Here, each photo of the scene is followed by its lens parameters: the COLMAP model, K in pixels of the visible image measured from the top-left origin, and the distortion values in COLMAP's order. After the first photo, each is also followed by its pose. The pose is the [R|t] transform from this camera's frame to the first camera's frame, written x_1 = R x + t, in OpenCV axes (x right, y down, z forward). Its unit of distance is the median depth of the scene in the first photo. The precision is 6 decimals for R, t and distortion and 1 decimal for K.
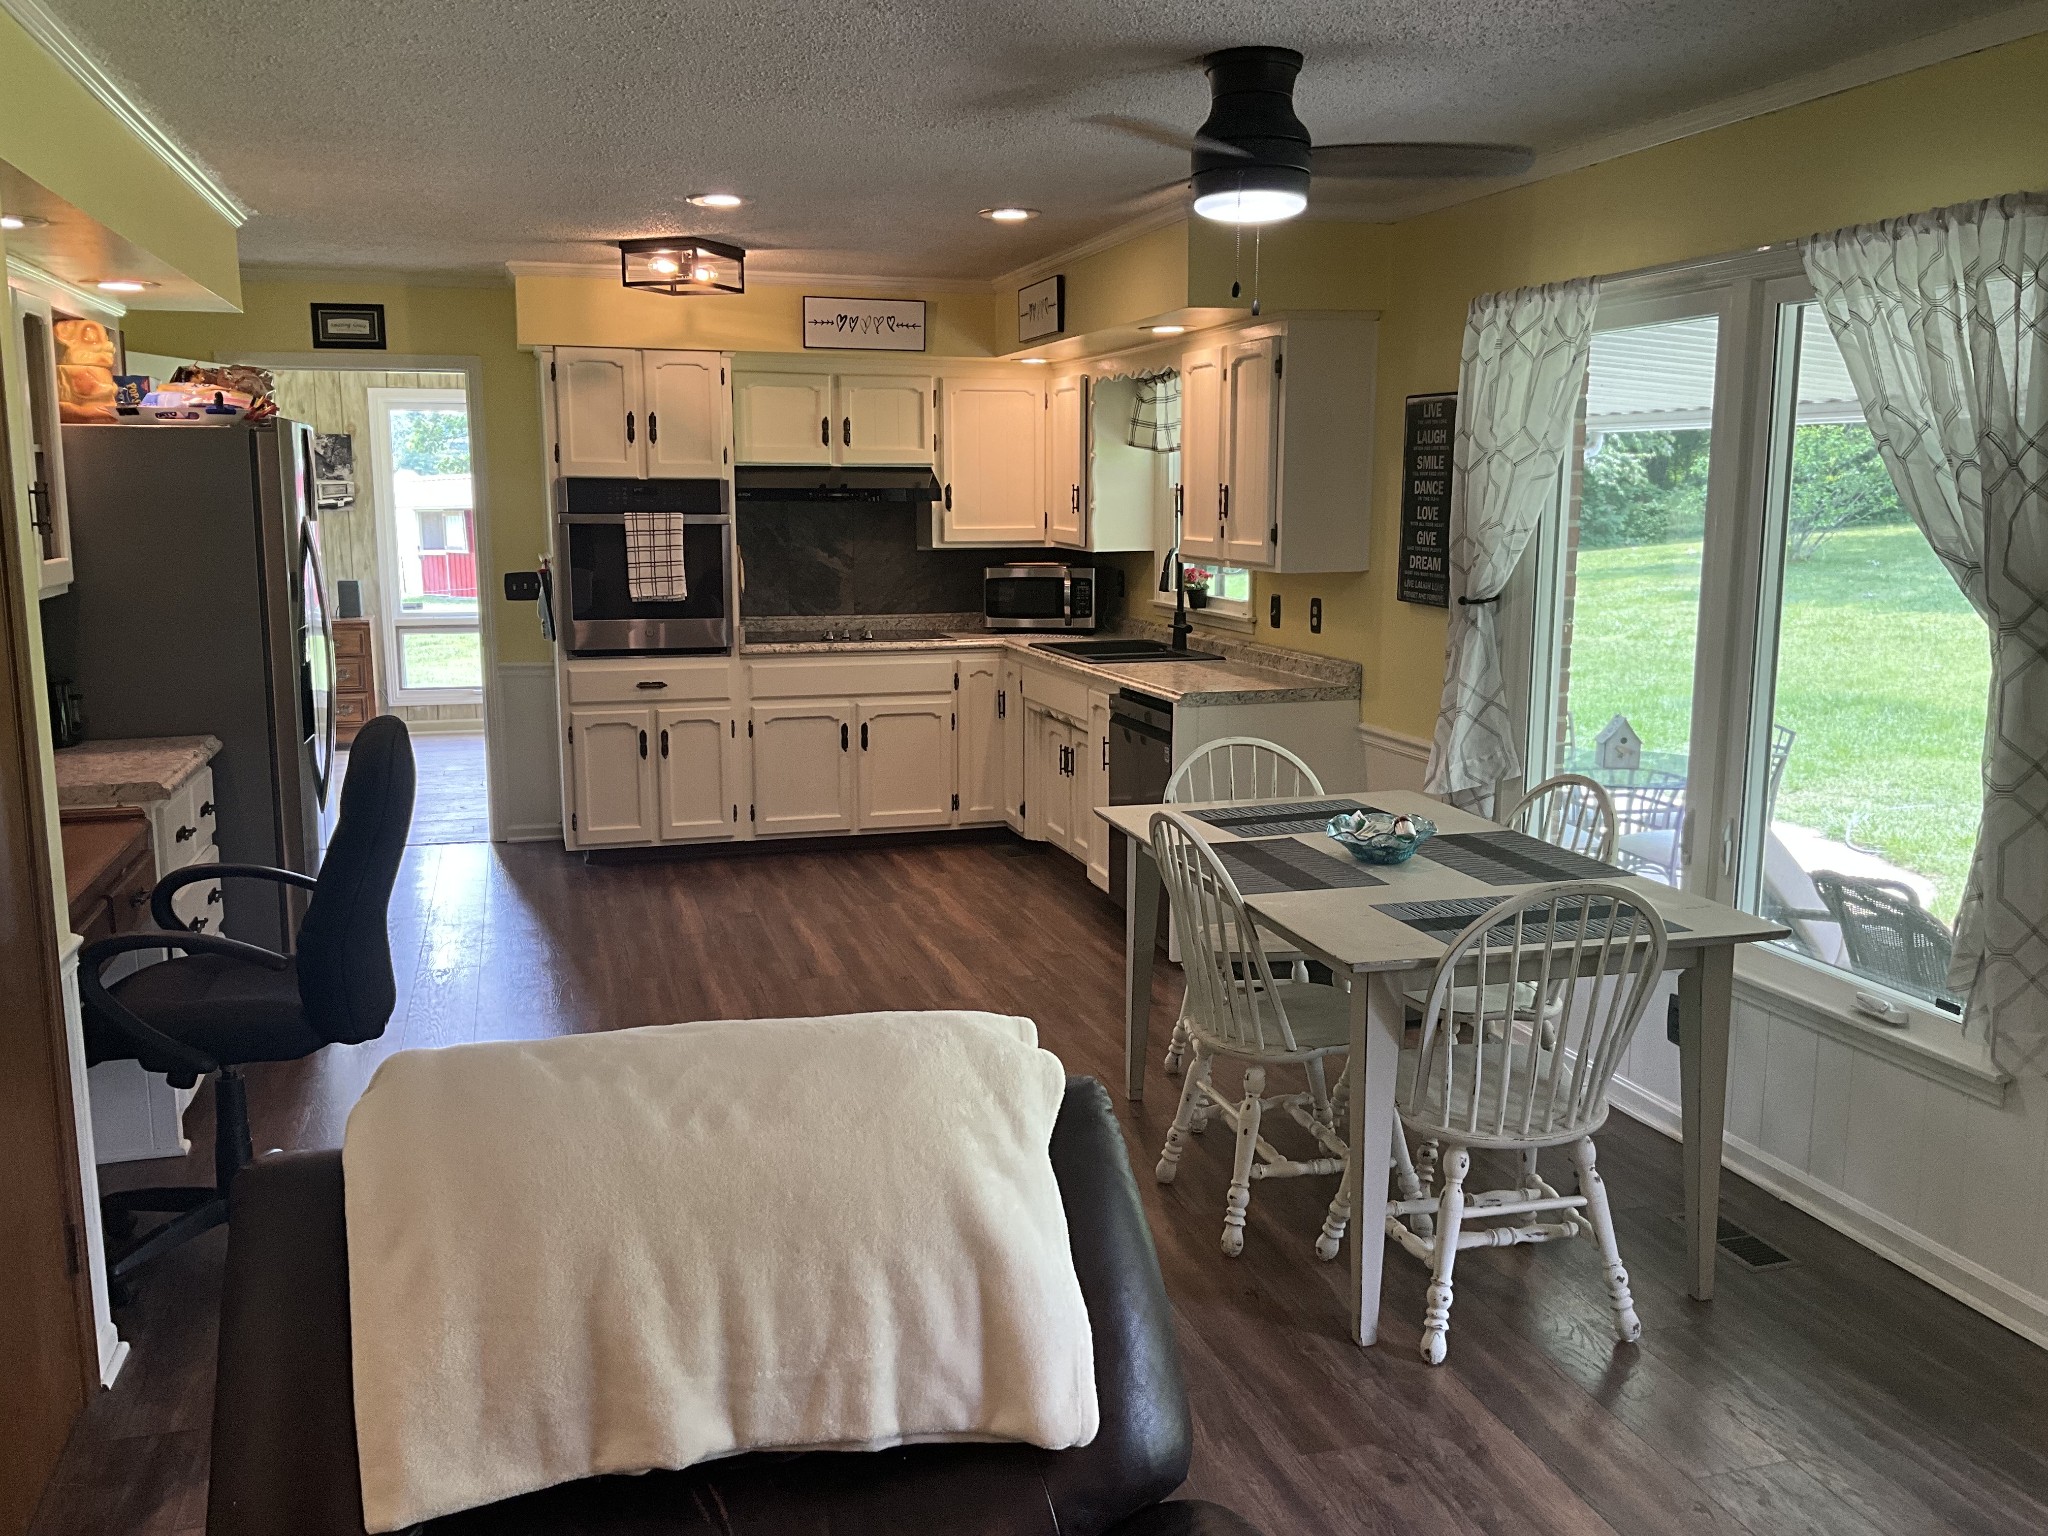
lens RADIAL K [[1690.3, 0, 1015.0], [0, 1690.3, 761.6], [0, 0, 1]] dist [0.132495, -0.276003]
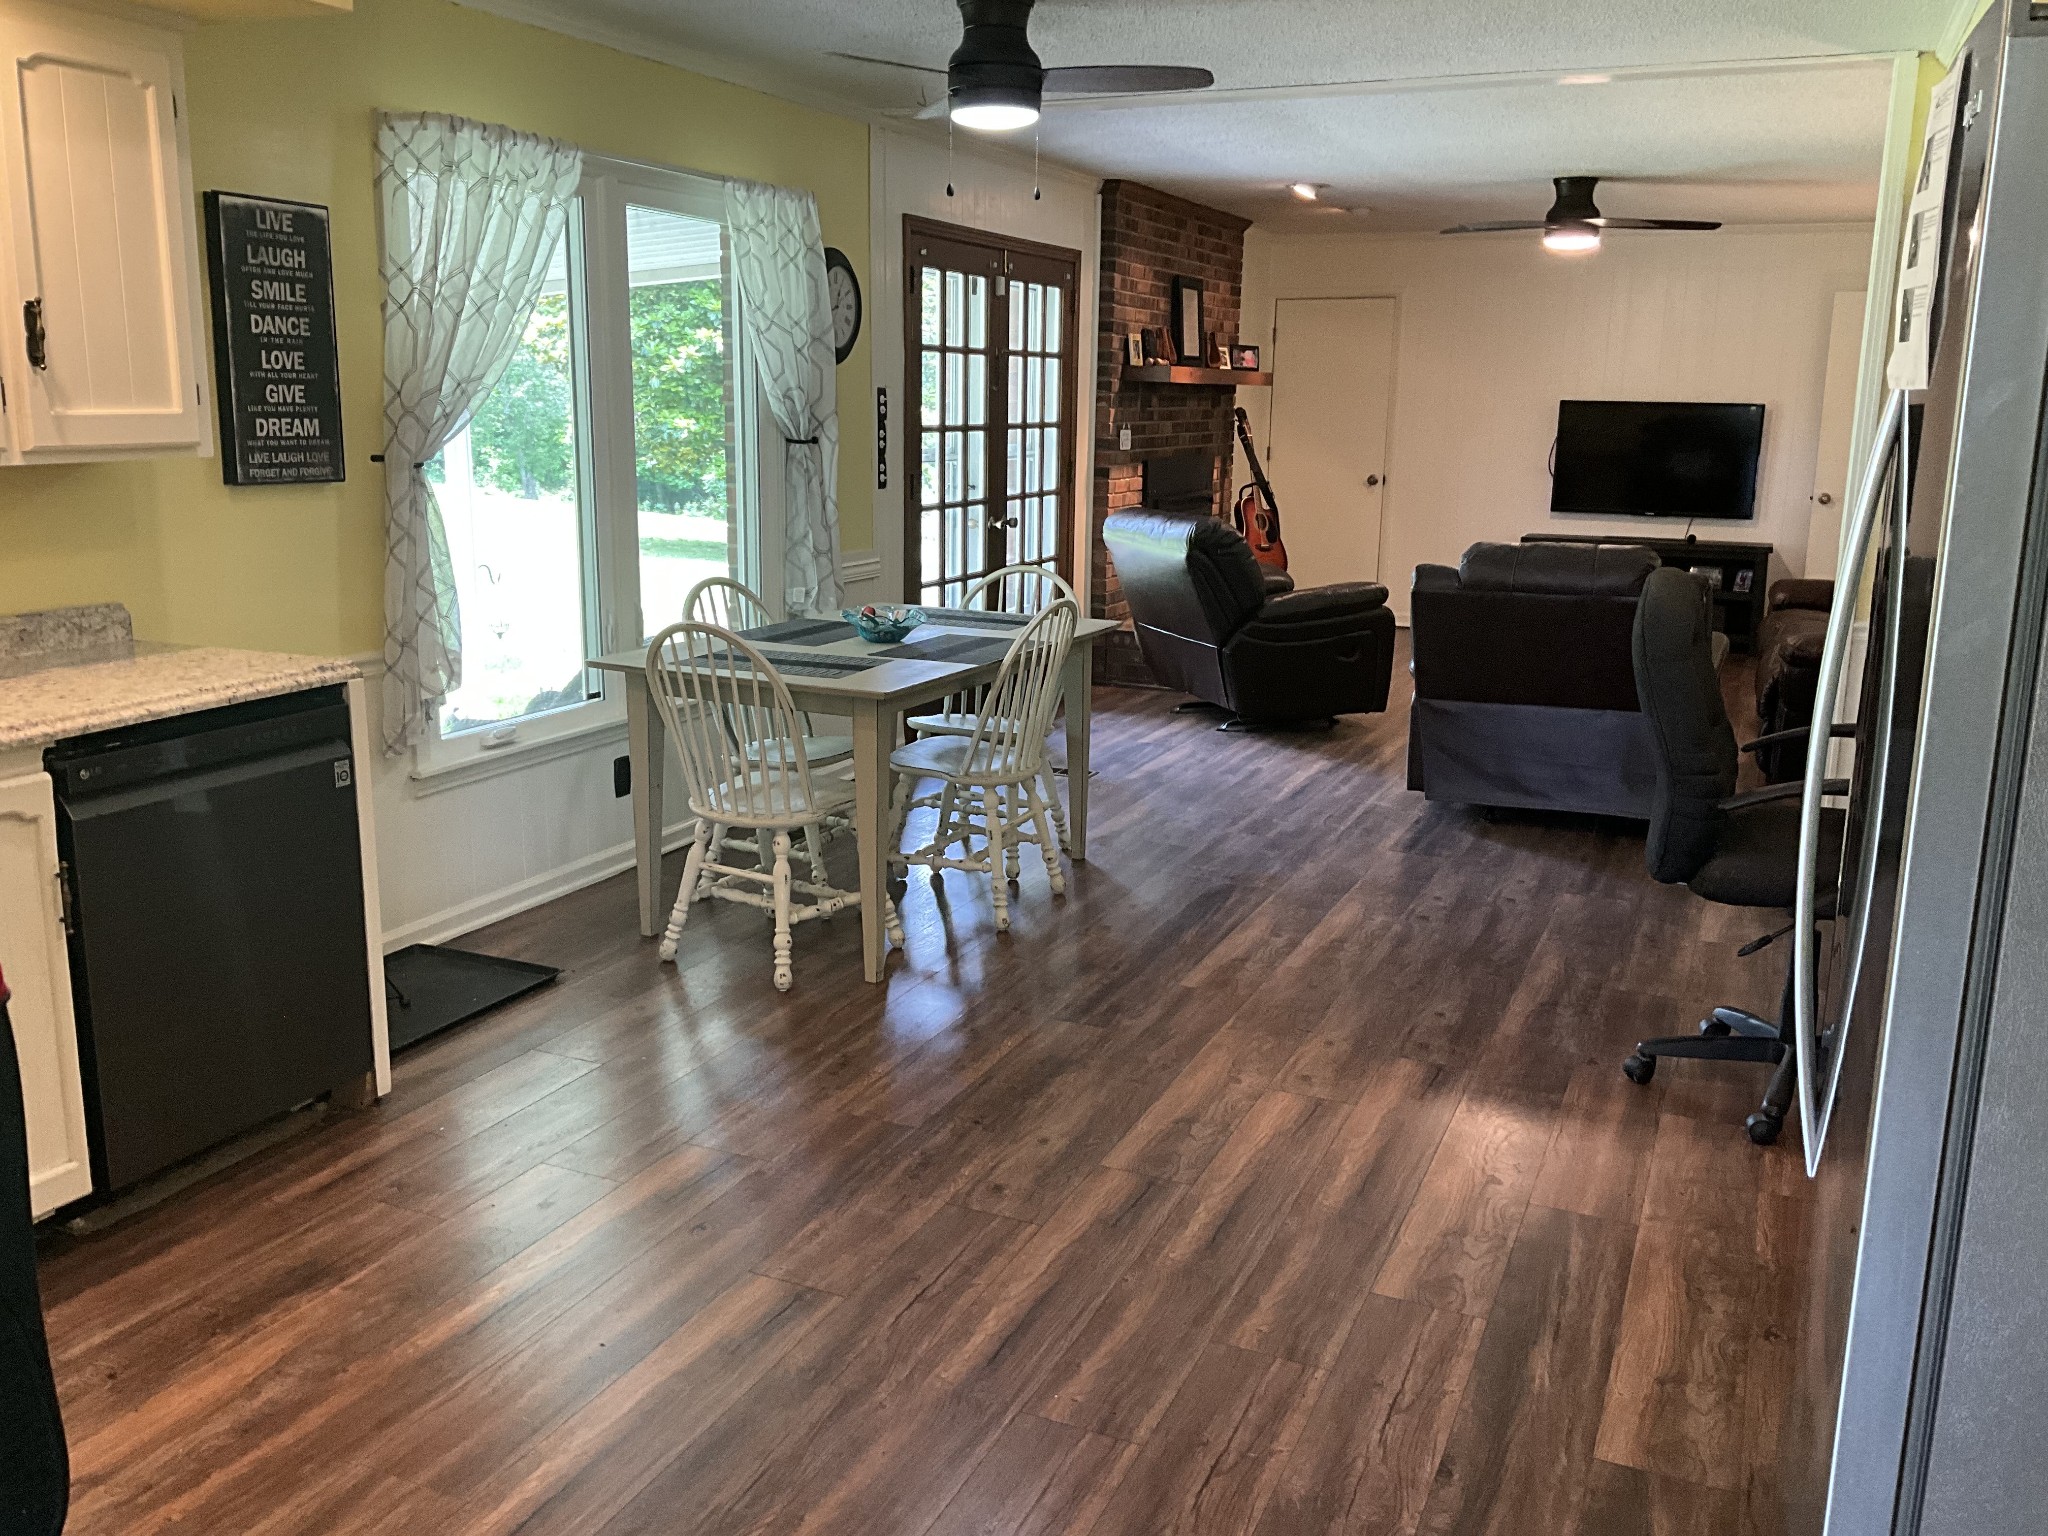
lens RADIAL K [[1690.3, 0, 1015.0], [0, 1690.3, 761.6], [0, 0, 1]] dist [0.132495, -0.276003]
pose [[-0.761767, -0.145919, 0.631205, -0.367481], [0.091771, 0.940175, 0.328099, -0.144096], [-0.641319, 0.307861, -0.702803, 1.003604]]
